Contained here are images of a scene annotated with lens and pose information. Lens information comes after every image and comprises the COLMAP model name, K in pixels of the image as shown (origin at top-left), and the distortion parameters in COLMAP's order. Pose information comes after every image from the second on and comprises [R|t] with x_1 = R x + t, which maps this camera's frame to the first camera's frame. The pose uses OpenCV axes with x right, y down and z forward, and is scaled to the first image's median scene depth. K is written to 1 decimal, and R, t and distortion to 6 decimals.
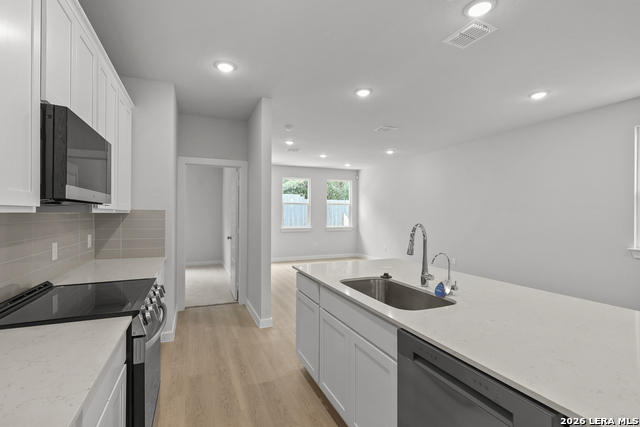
lens RADIAL K [[294.1, 0, 315.0], [0, 294.1, 218.2], [0, 0, 1]] dist [-0.006171, 0.002682]
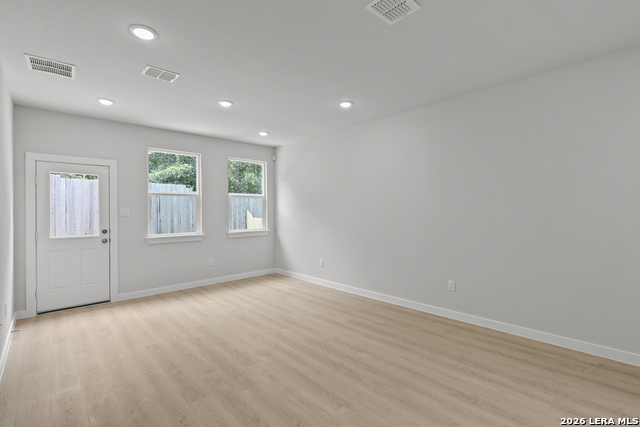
lens RADIAL K [[294.1, 0, 318.4], [0, 294.1, 214.6], [0, 0, 1]] dist [-0.006171, 0.002682]
pose [[0.934867, -0.013048, 0.354757, -0.004530], [0.013419, 0.999909, 0.001415, -0.006338], [-0.354744, 0.003437, 0.934957, 0.343413]]
